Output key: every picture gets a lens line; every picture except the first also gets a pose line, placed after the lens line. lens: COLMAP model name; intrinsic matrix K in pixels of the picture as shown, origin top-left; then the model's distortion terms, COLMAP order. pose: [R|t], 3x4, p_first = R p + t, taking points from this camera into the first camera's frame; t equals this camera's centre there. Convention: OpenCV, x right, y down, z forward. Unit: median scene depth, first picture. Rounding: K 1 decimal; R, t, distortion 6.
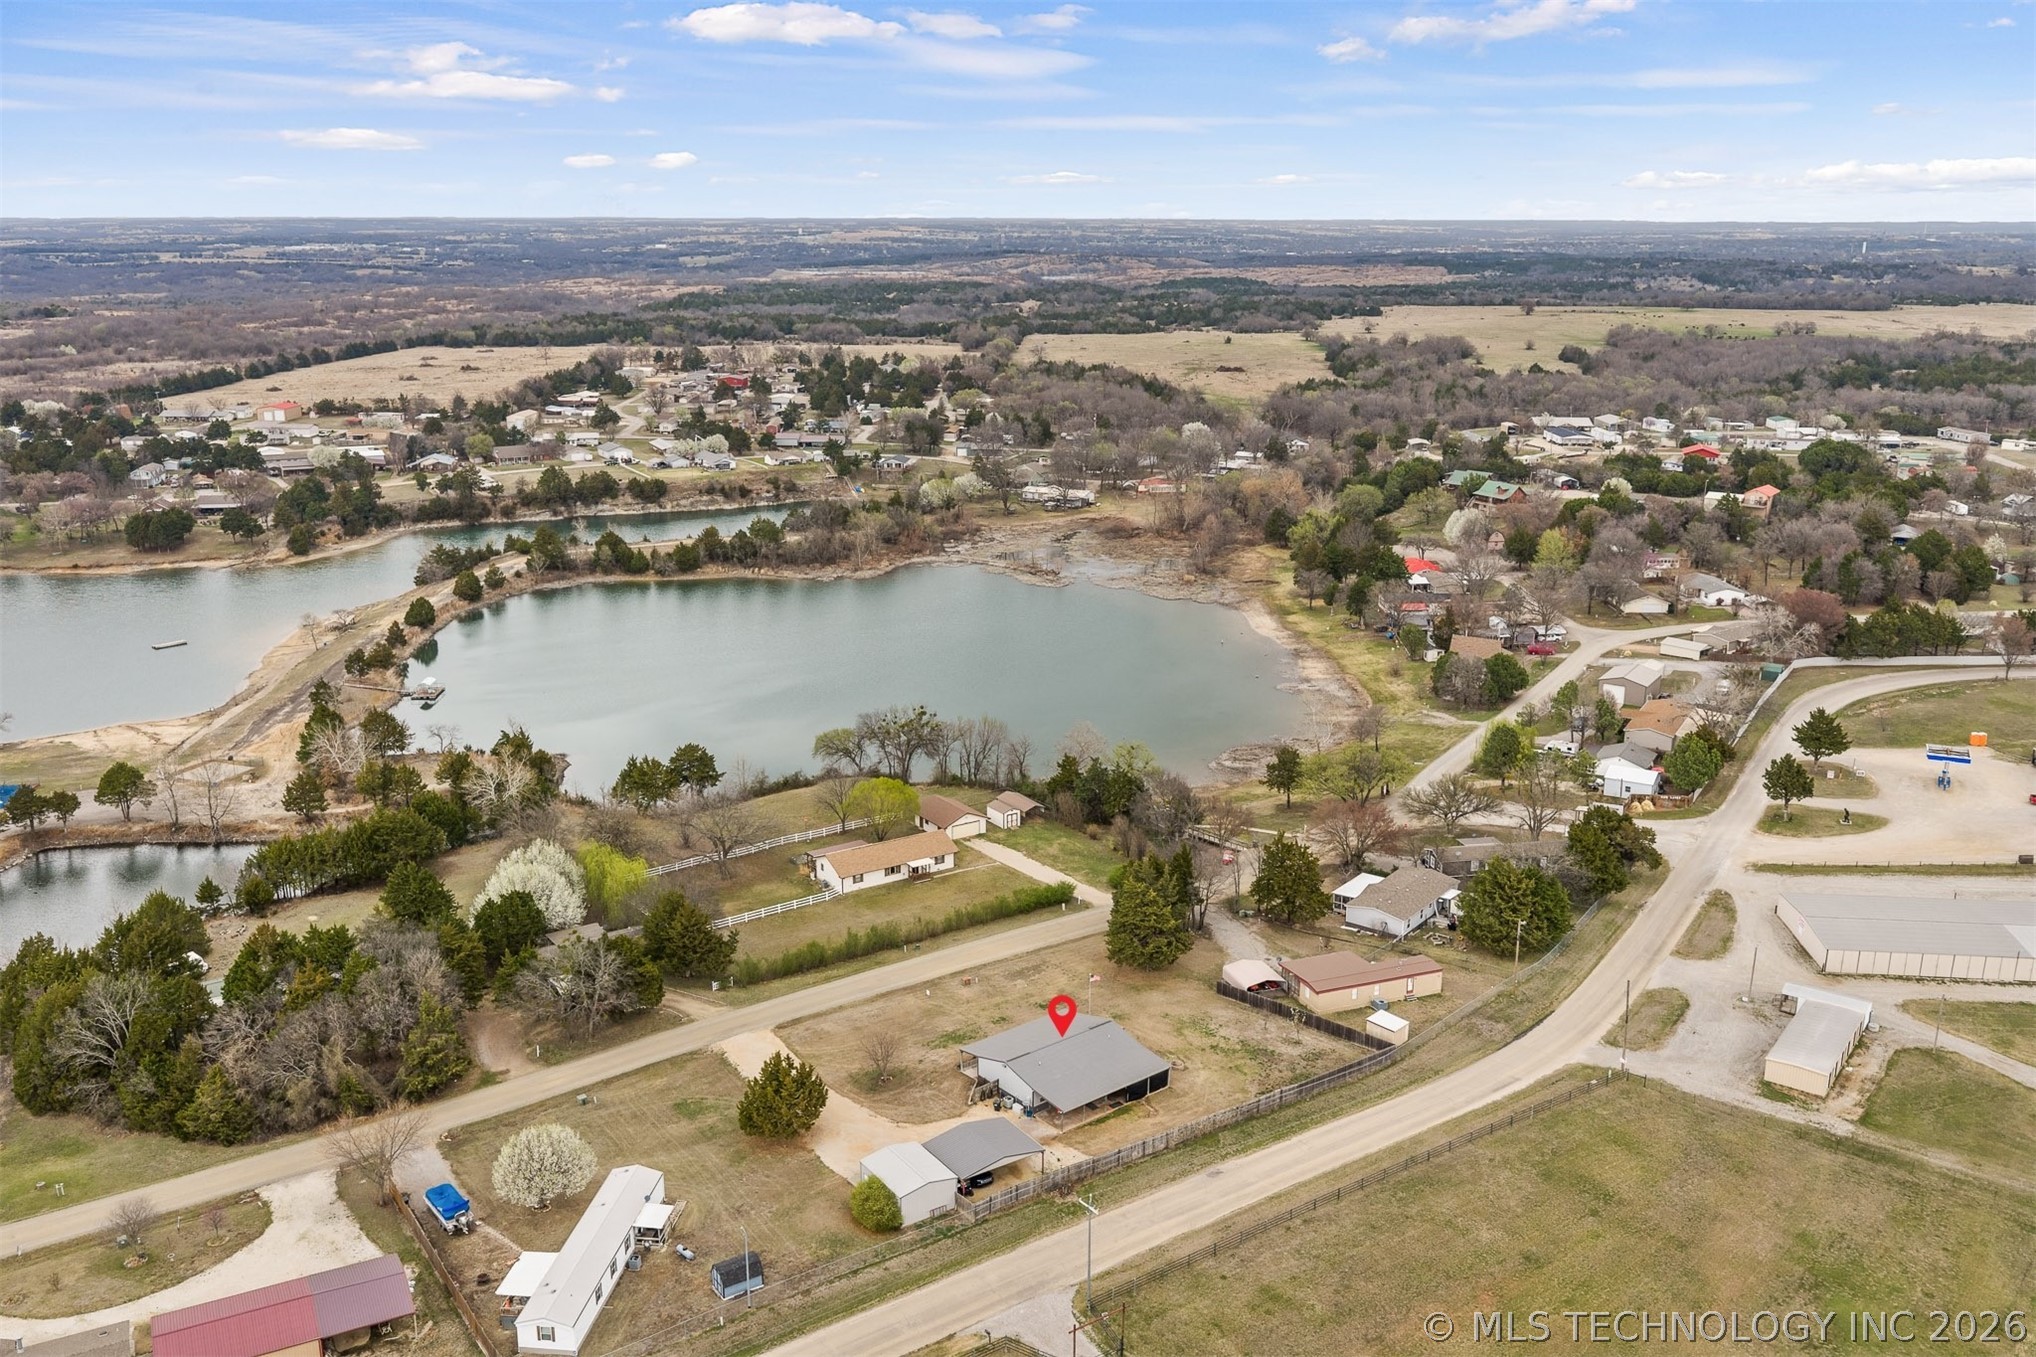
lens RADIAL K [[1718.0, 0, 1039.2], [0, 1718.0, 679.6], [0, 0, 1]] dist [0.015267, -0.024956]
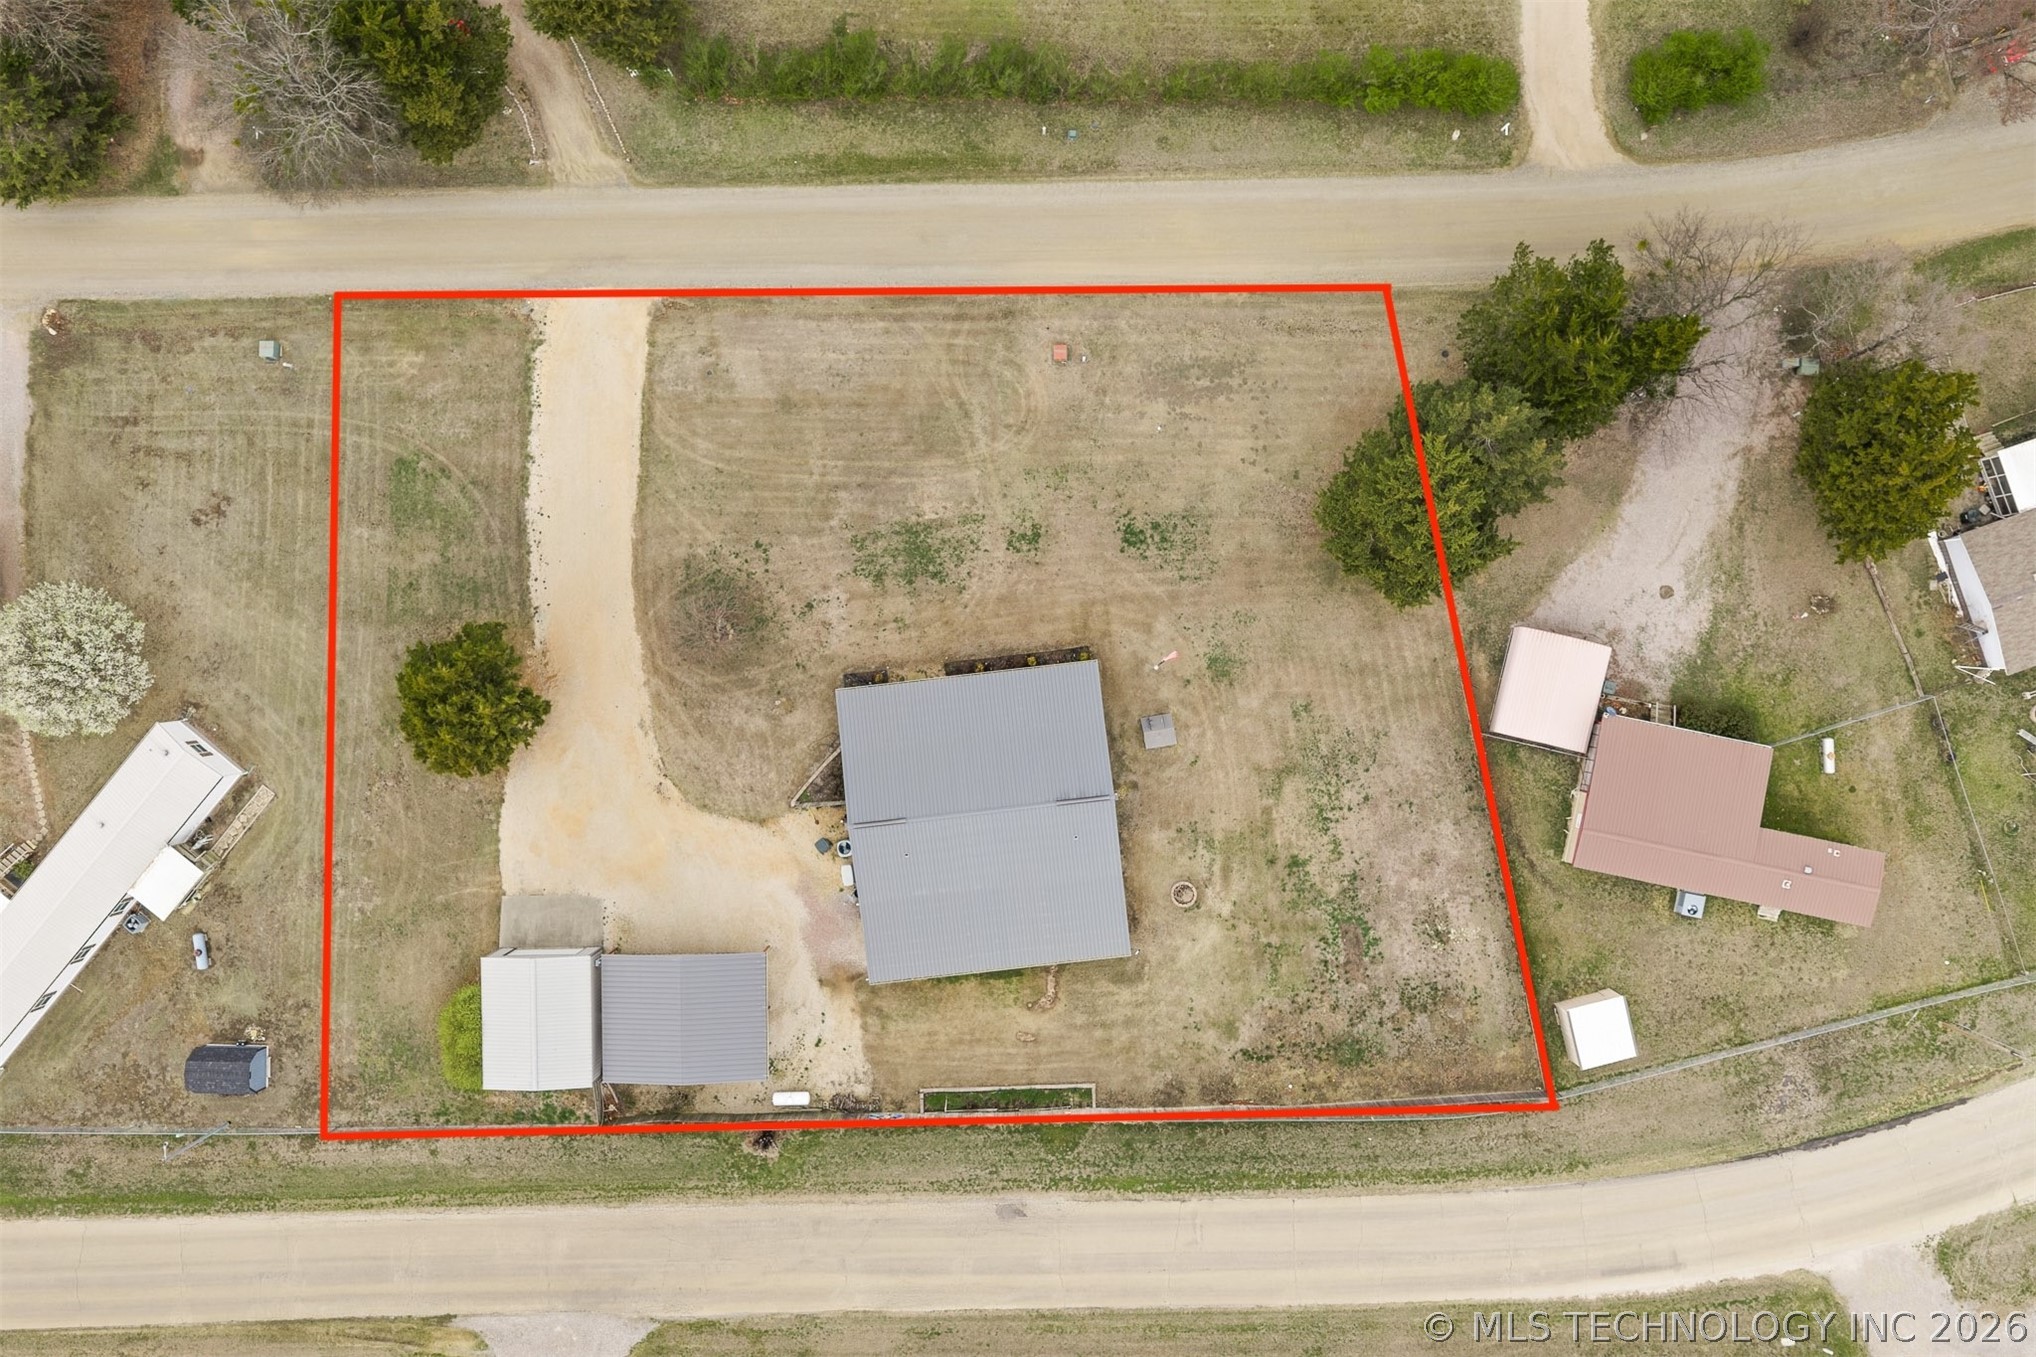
lens RADIAL K [[1718.0, 0, 1039.2], [0, 1718.0, 679.6], [0, 0, 1]] dist [0.015267, -0.024956]
pose [[0.828548, 0.559901, -0.004404, 0.002755], [-0.135567, 0.208232, 0.968639, -0.123914], [0.543259, -0.801967, 0.248435, 0.358543]]
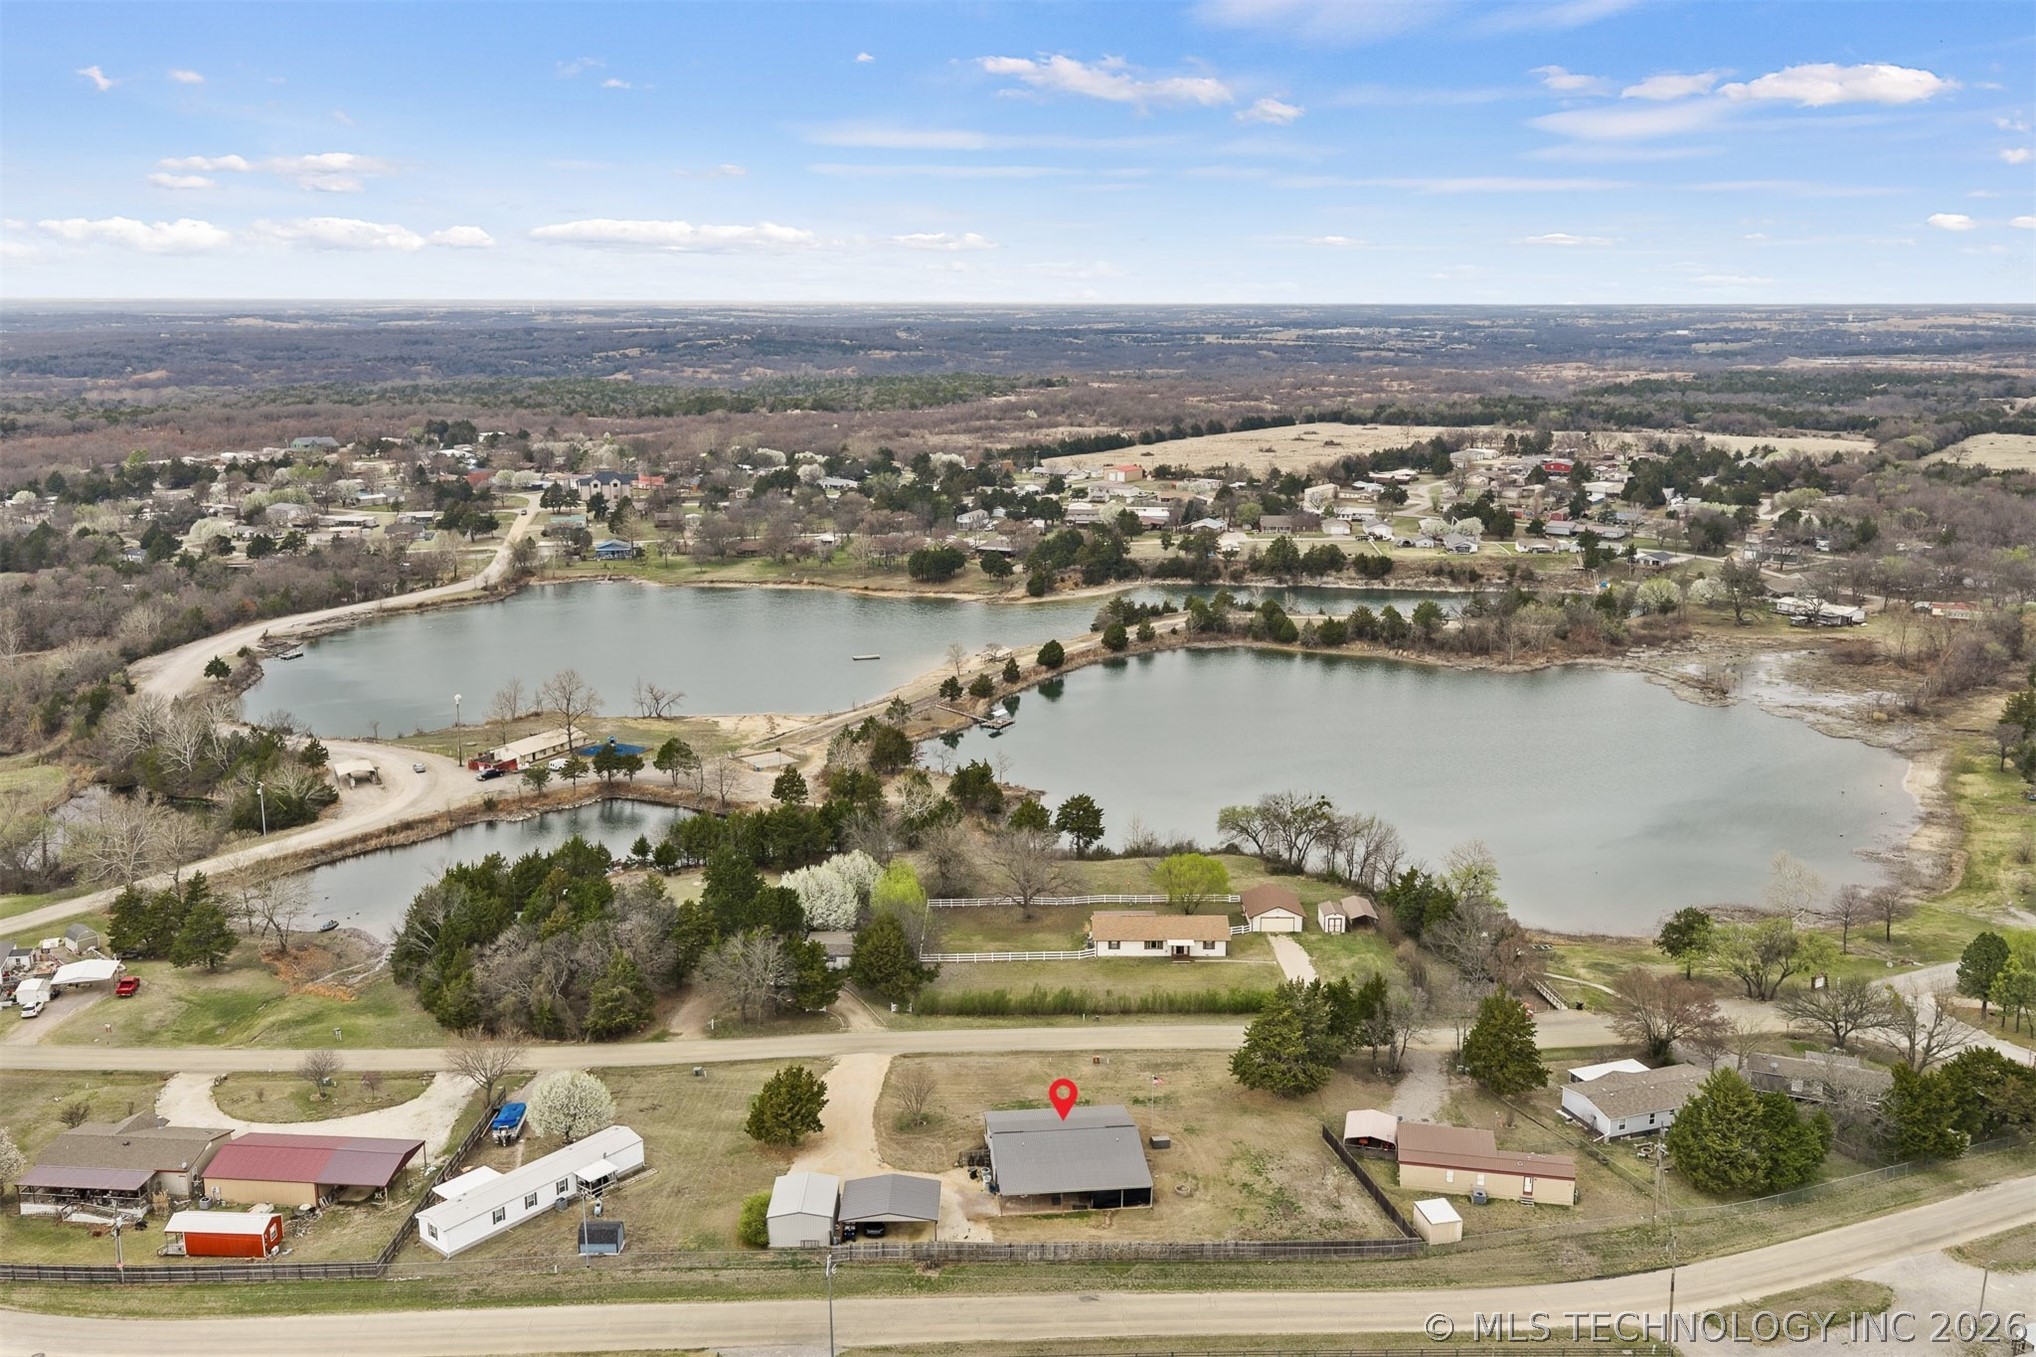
lens RADIAL K [[1718.0, 0, 1039.2], [0, 1718.0, 679.6], [0, 0, 1]] dist [0.015267, -0.024956]
pose [[0.834638, 0.116248, -0.538392, 0.194120], [-0.141626, 0.989903, -0.005817, -0.012982], [0.532280, 0.081105, 0.842674, 0.061065]]
